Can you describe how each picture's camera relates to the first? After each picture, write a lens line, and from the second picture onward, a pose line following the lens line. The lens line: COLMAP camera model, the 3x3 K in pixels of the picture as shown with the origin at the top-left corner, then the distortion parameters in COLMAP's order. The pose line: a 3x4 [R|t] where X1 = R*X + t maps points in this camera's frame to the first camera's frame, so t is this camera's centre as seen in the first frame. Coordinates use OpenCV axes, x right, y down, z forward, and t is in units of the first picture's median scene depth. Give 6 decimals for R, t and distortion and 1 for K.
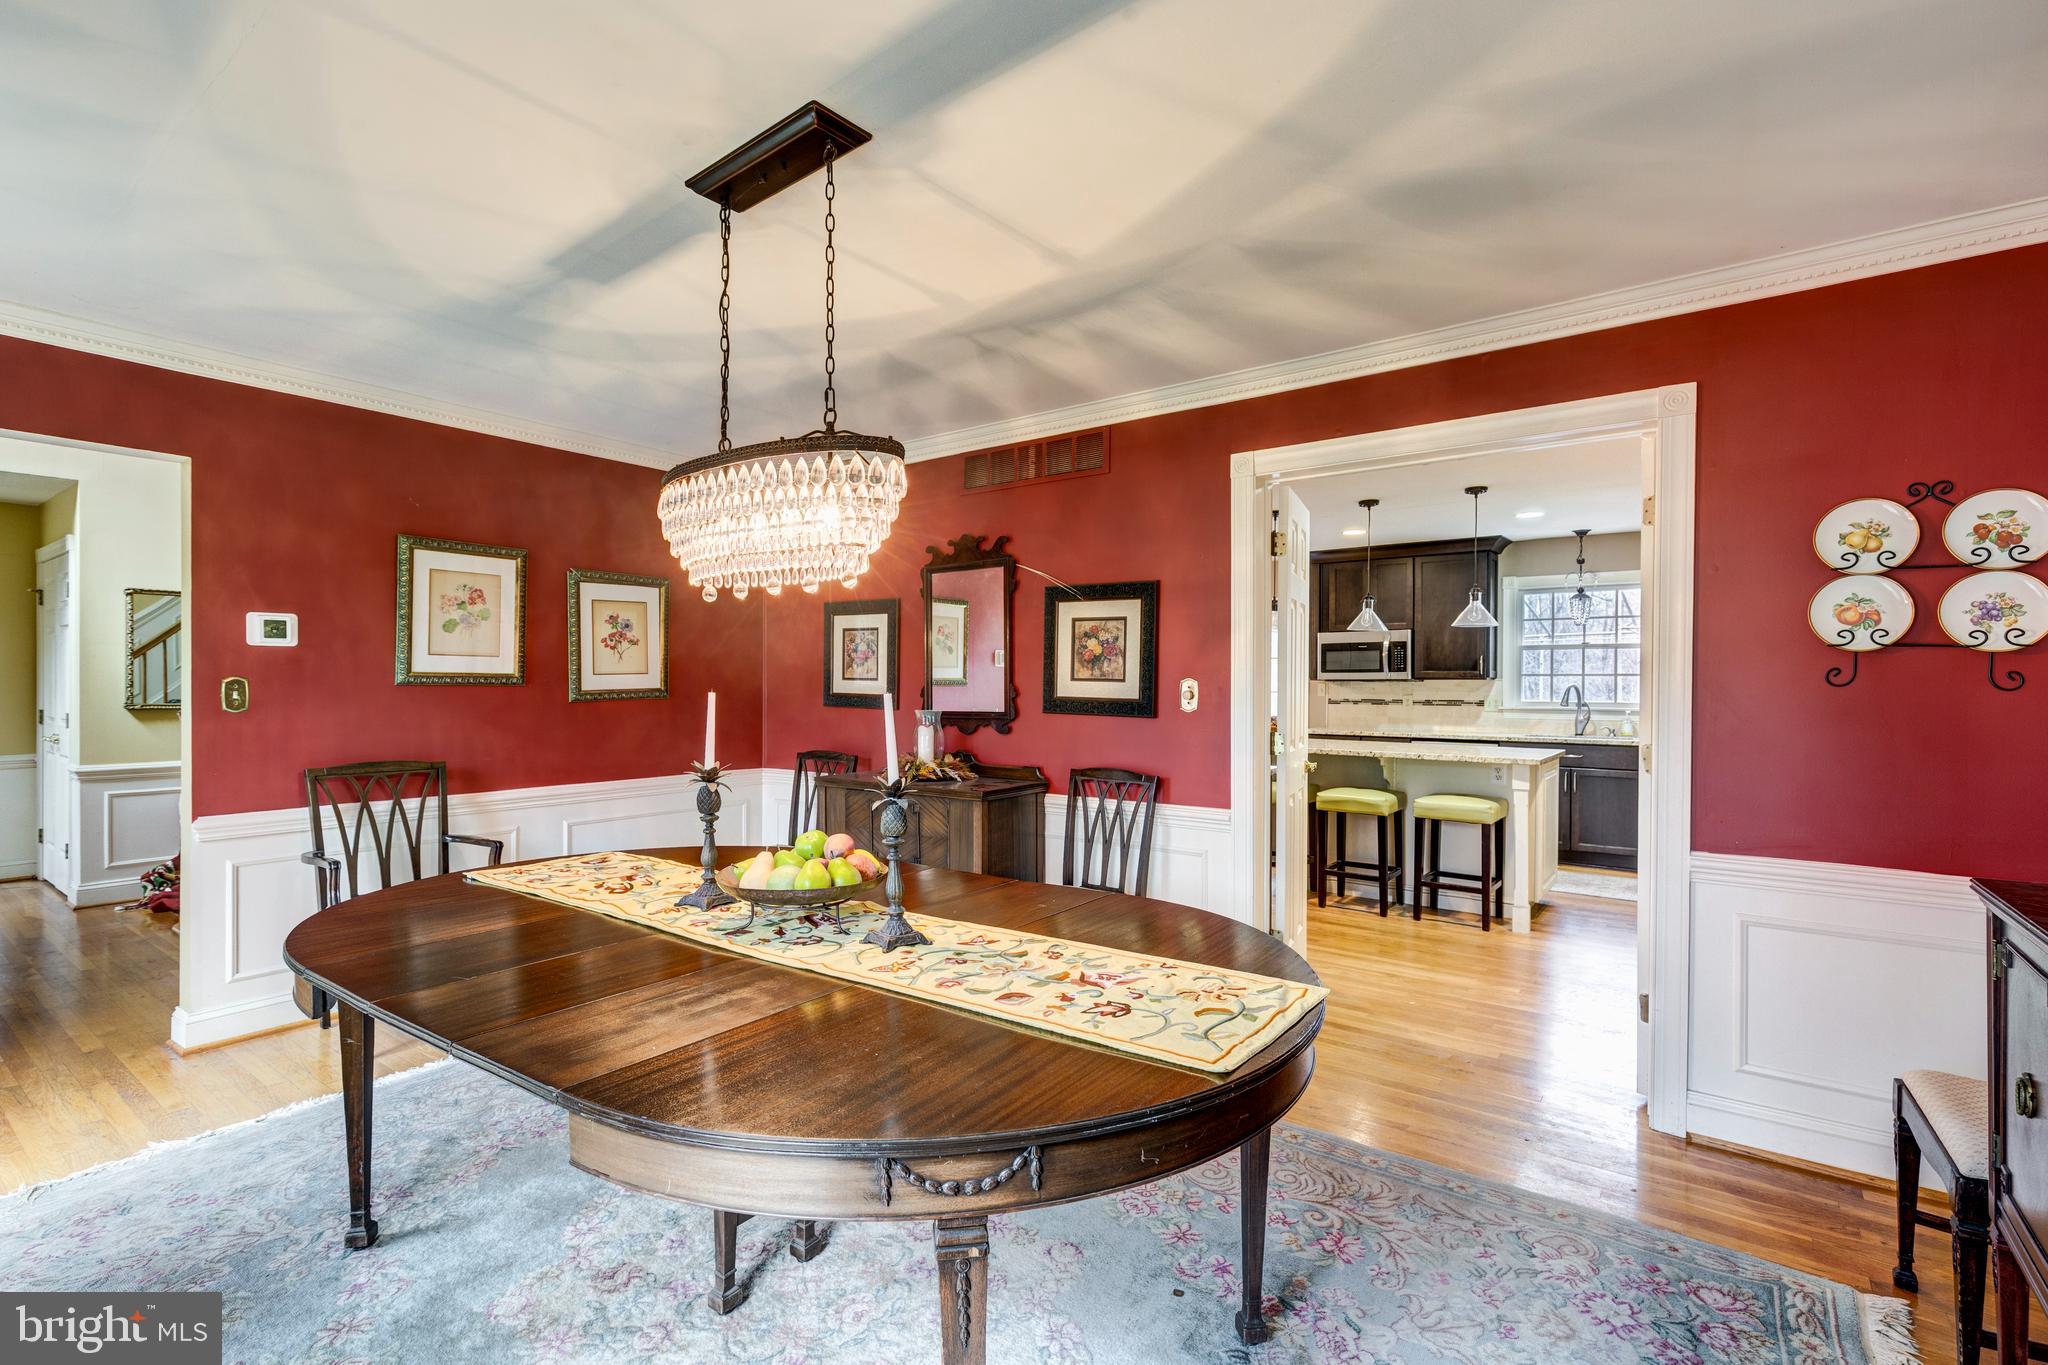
lens RADIAL K [[934.1, 0, 1029.6], [0, 934.1, 690.7], [0, 0, 1]] dist [0.010232, -0.002822]
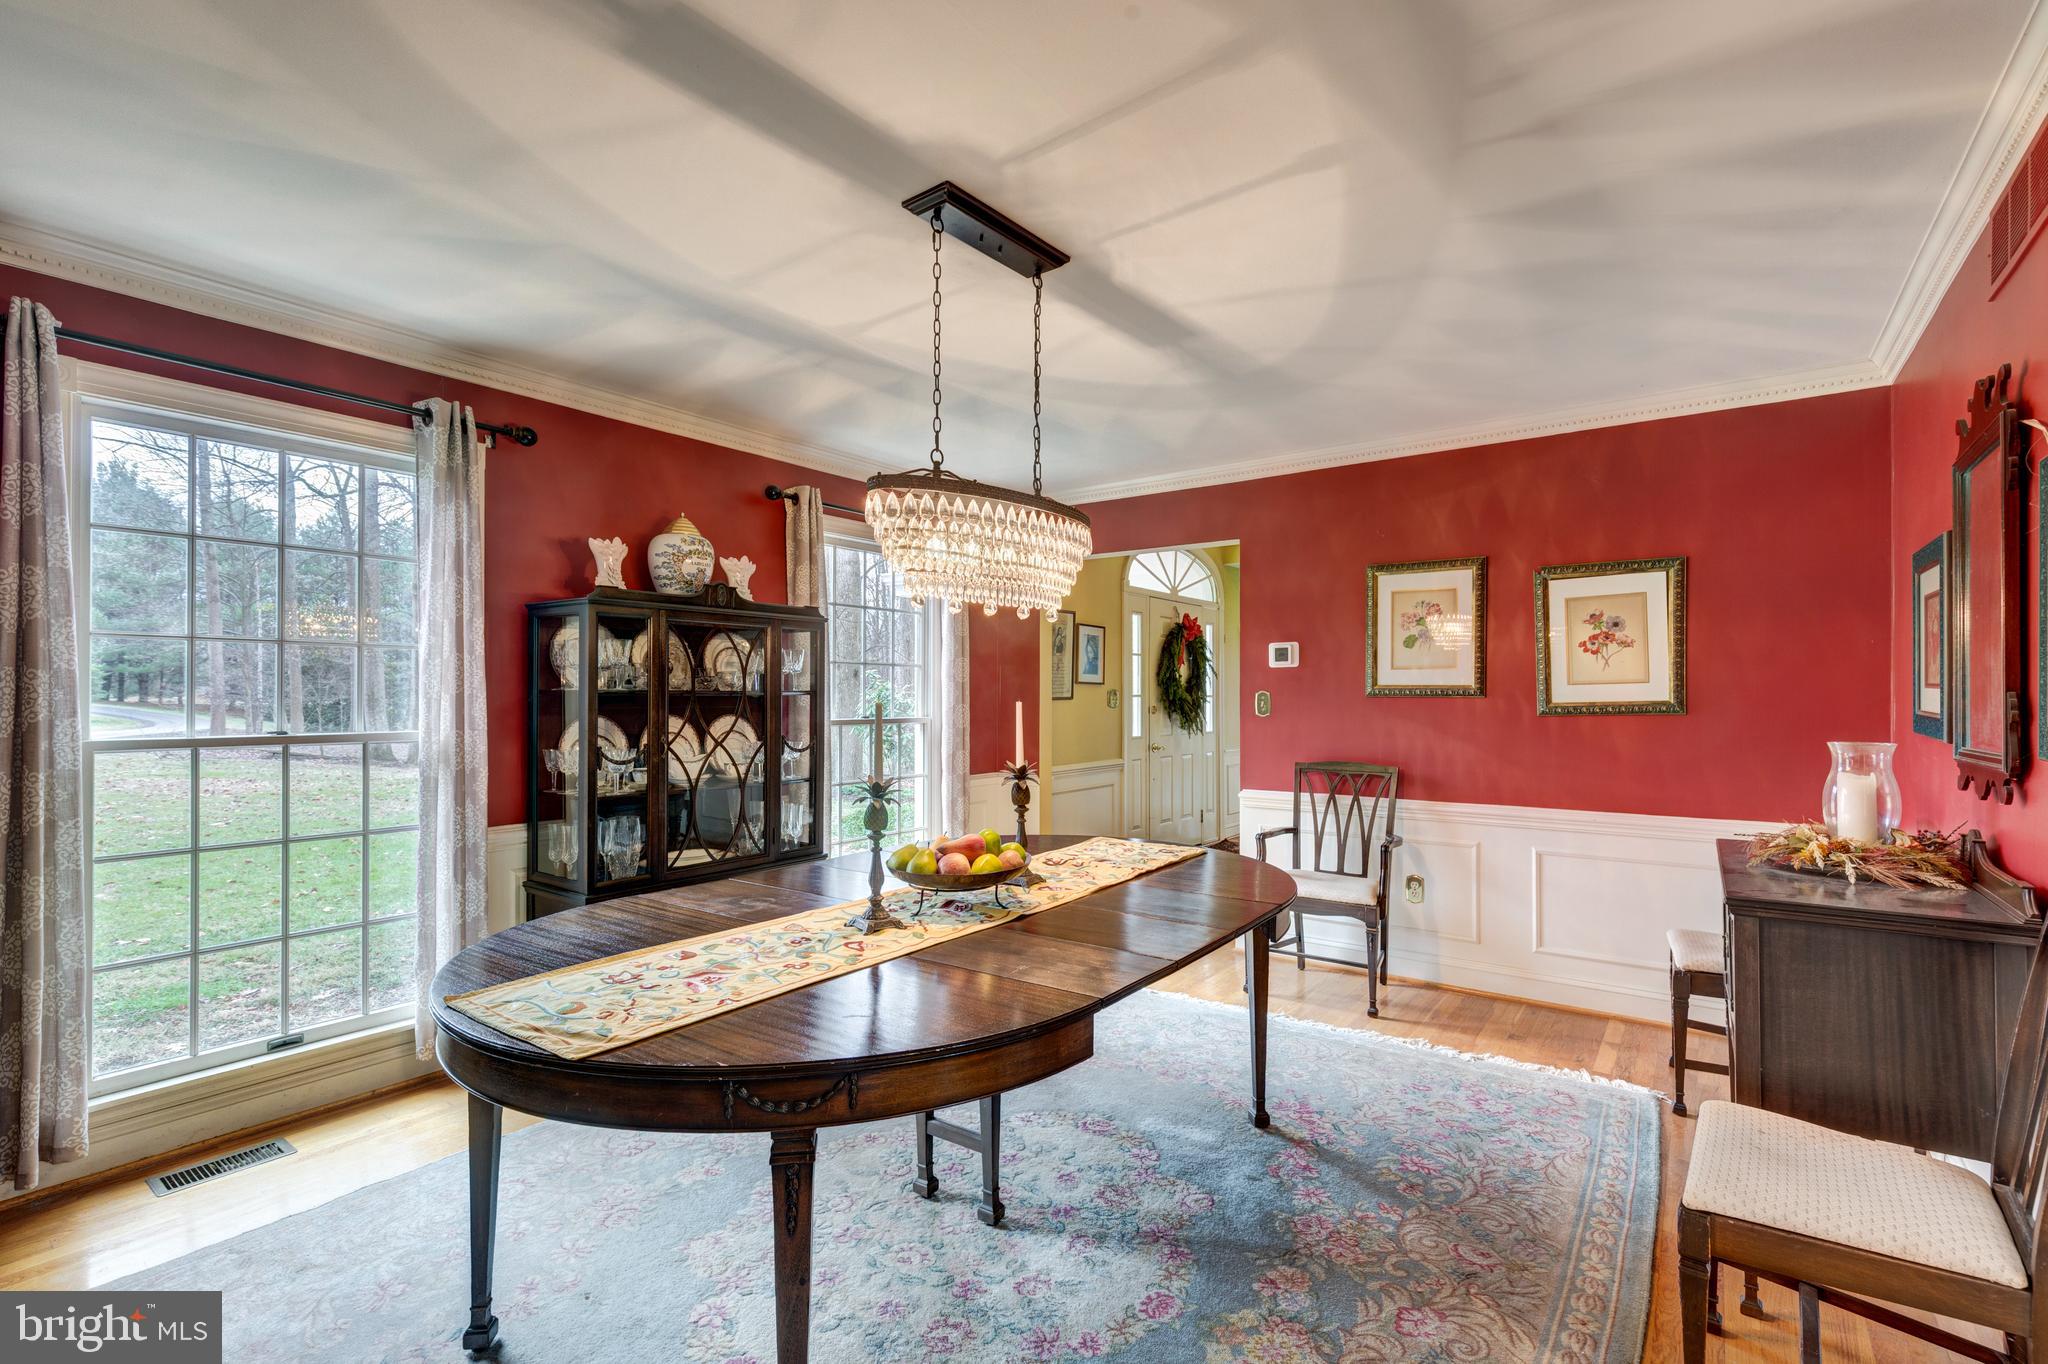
lens RADIAL K [[934.1, 0, 1006.1], [0, 934.1, 692.0], [0, 0, 1]] dist [0.010232, -0.002822]
pose [[-0.018300, -0.006064, -0.999814, 0.483550], [-0.007246, 0.999956, -0.005932, -0.001752], [0.999806, 0.007136, -0.018343, 0.589136]]
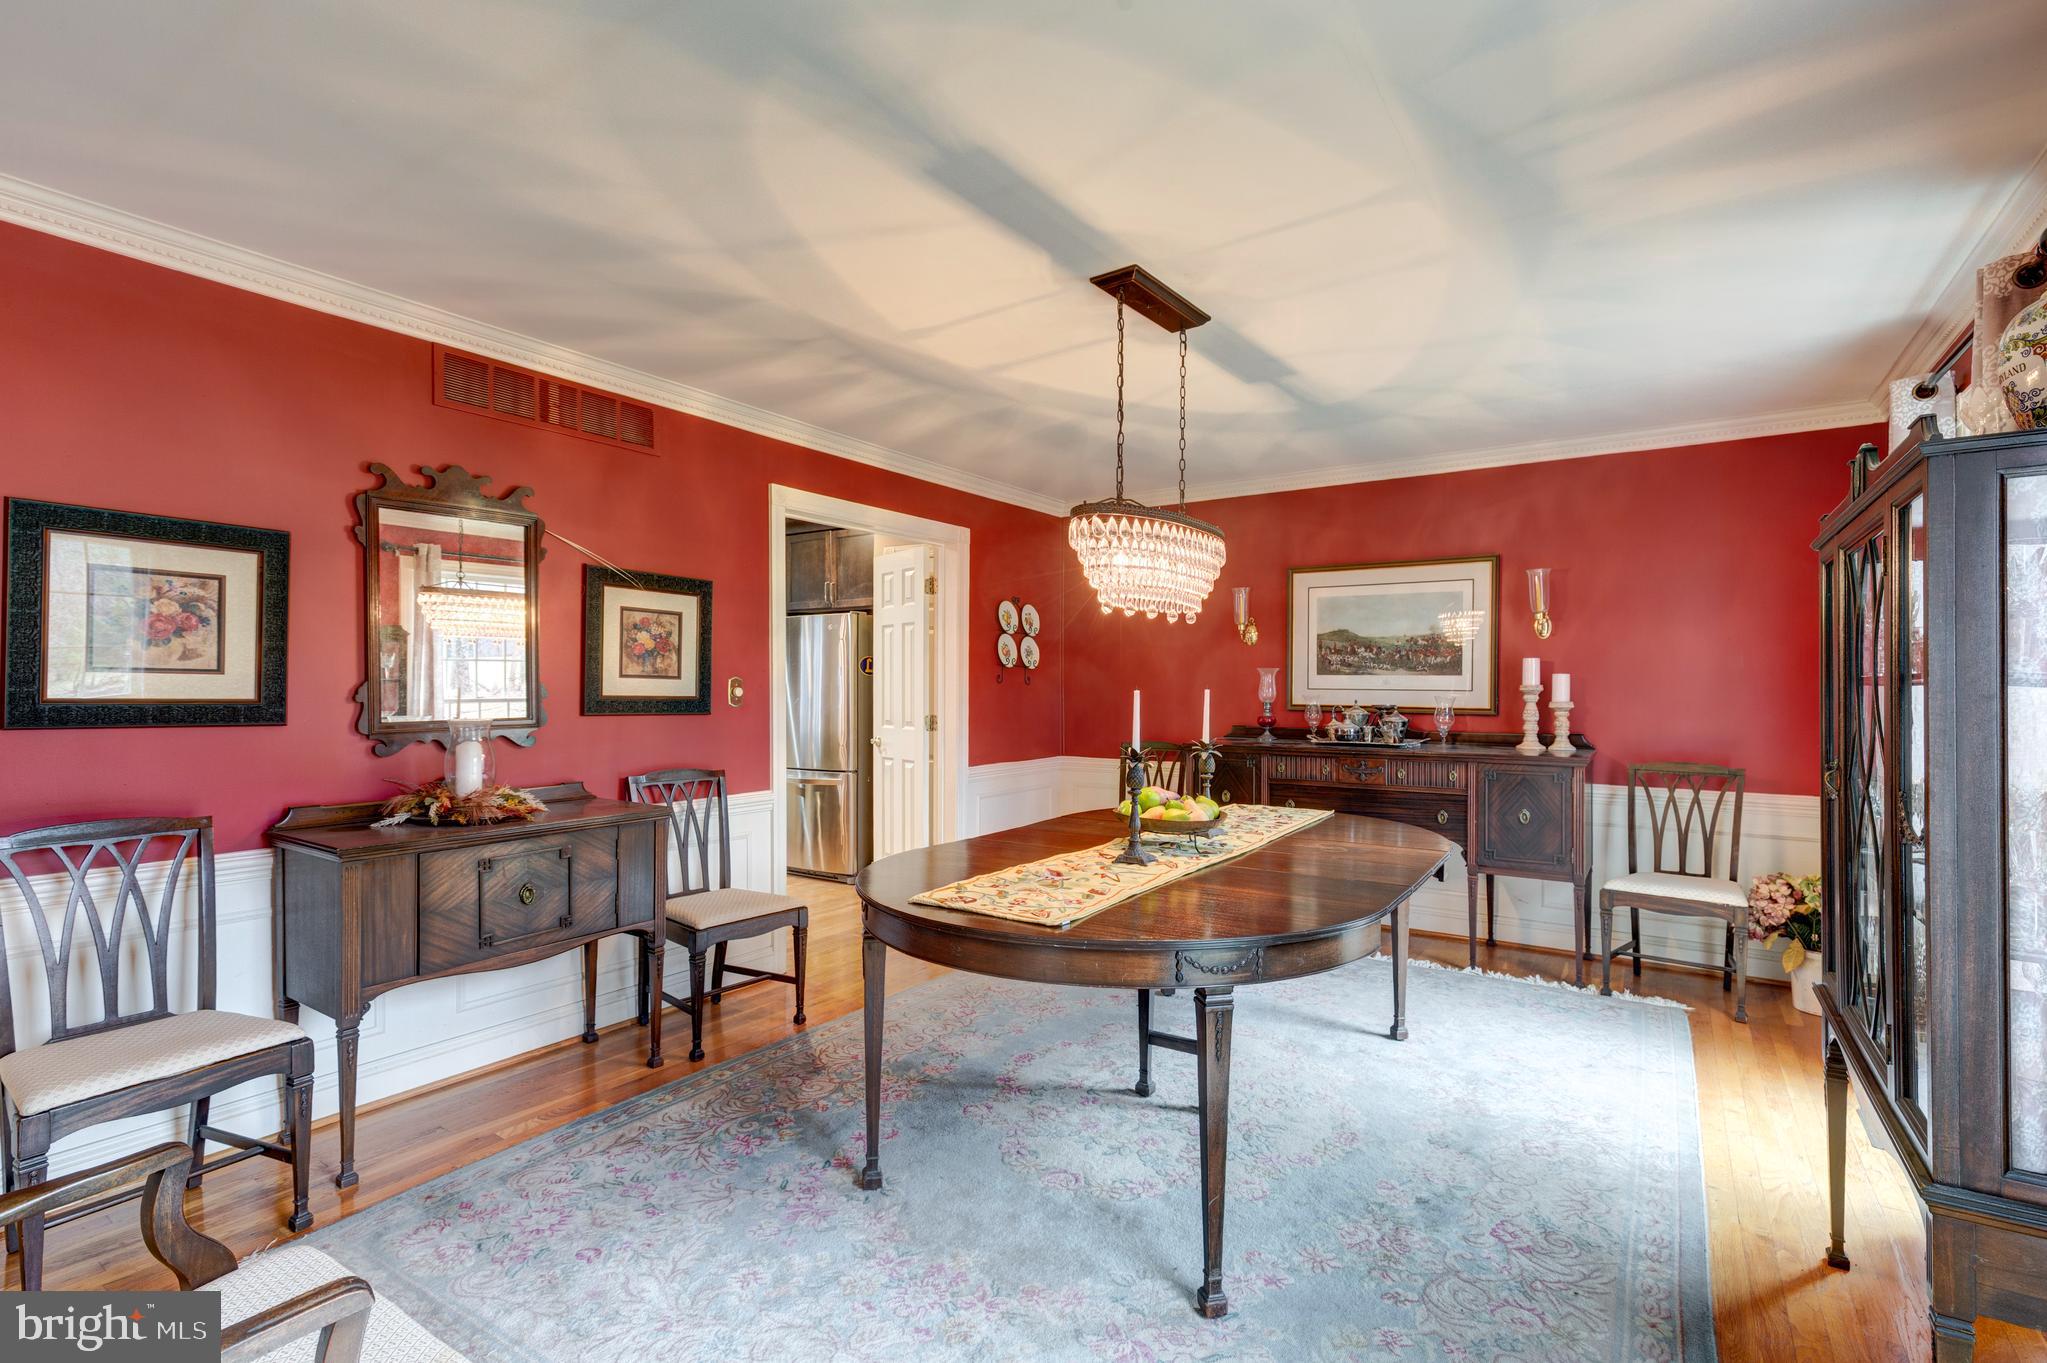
lens RADIAL K [[933.6, 0, 1025.6], [0, 933.6, 678.2], [0, 0, 1]] dist [0.010232, -0.002822]
pose [[-0.041124, 0.002066, 0.999152, -0.908457], [0.000865, 0.999998, -0.002032, -0.008253], [-0.999154, 0.000781, -0.041126, 0.698877]]
